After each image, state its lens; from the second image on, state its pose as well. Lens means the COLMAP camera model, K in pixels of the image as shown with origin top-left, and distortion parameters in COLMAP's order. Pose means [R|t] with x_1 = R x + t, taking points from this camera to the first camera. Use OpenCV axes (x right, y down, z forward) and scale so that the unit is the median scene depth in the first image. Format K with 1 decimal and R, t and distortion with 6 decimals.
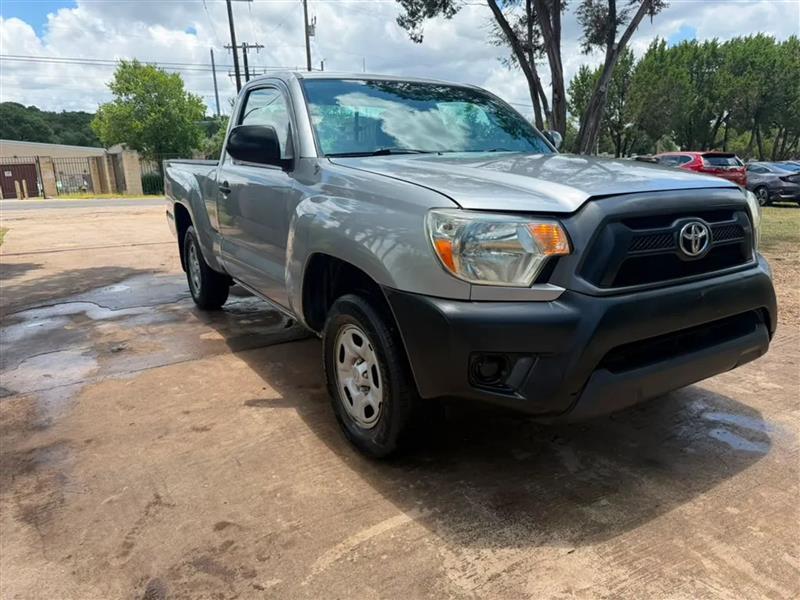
lens RADIAL K [[566.5, 0, 400.0], [0, 566.5, 300.0], [0, 0, 1]] dist [0.014205, -0.024838]
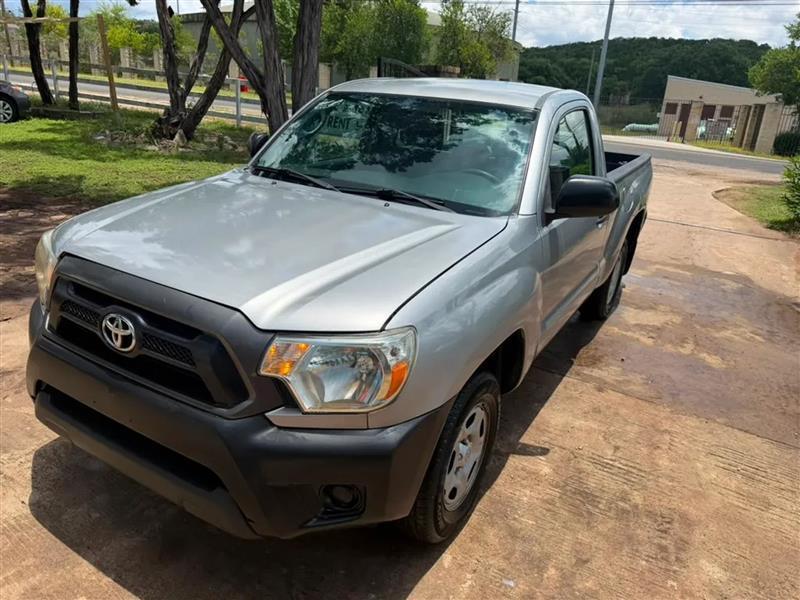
lens RADIAL K [[566.5, 0, 400.0], [0, 566.5, 300.0], [0, 0, 1]] dist [0.014205, -0.024838]
pose [[0.466112, 0.359259, -0.808500, 0.717022], [-0.280298, 0.926733, 0.250199, -0.253270], [0.839150, 0.110000, 0.532661, 0.439066]]
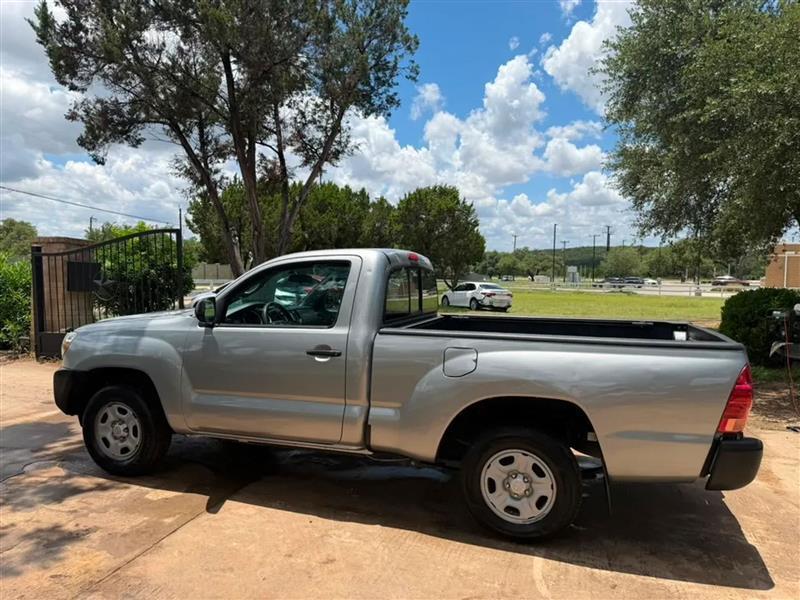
lens RADIAL K [[565.5, 0, 398.2], [0, 565.5, 296.9], [0, 0, 1]] dist [0.013137, -0.018793]
pose [[0.756605, 0.001414, 0.653871, -0.664790], [0.121356, 0.982320, -0.142547, -0.082466], [-0.642512, 0.187203, 0.743057, -0.043498]]
